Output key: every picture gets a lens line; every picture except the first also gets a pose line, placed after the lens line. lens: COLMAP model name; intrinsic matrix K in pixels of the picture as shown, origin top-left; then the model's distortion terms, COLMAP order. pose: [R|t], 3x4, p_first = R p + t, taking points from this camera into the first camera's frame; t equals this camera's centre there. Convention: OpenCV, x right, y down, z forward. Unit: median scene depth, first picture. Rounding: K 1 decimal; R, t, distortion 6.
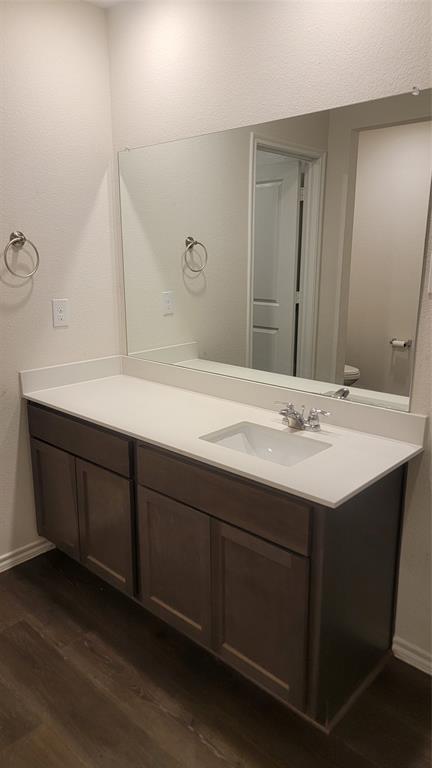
lens RADIAL K [[519.2, 0, 216.0], [0, 519.2, 384.0], [0, 0, 1]] dist [0.091656, -0.082300]
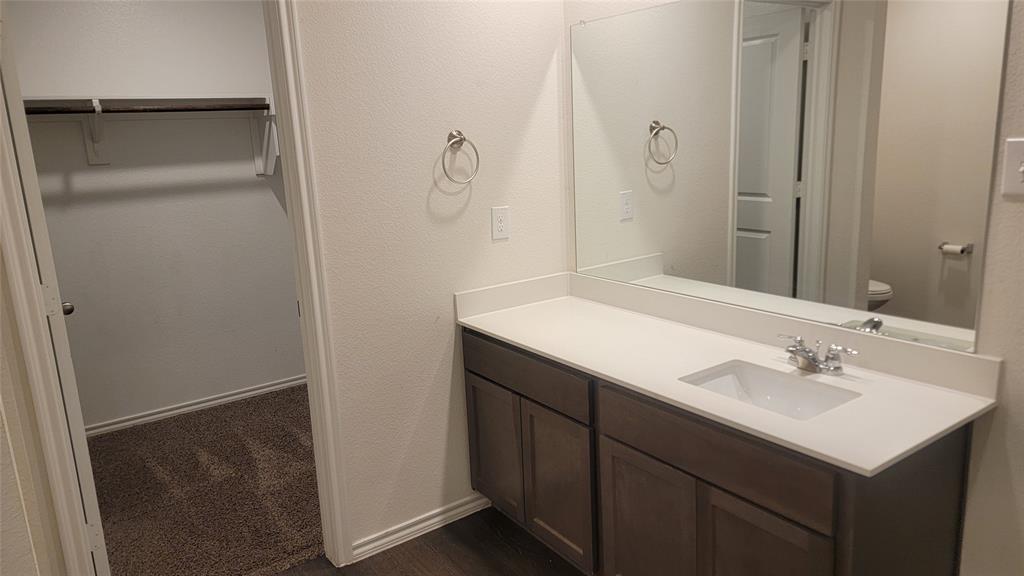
lens RADIAL K [[707.0, 0, 516.2], [0, 707.0, 284.3], [0, 0, 1]] dist [0.094331, -0.076469]
pose [[0.979531, -0.000252, -0.201294, -0.047939], [-0.003723, 0.999805, -0.019368, -0.017130], [0.201259, 0.019721, 0.979339, -0.106827]]
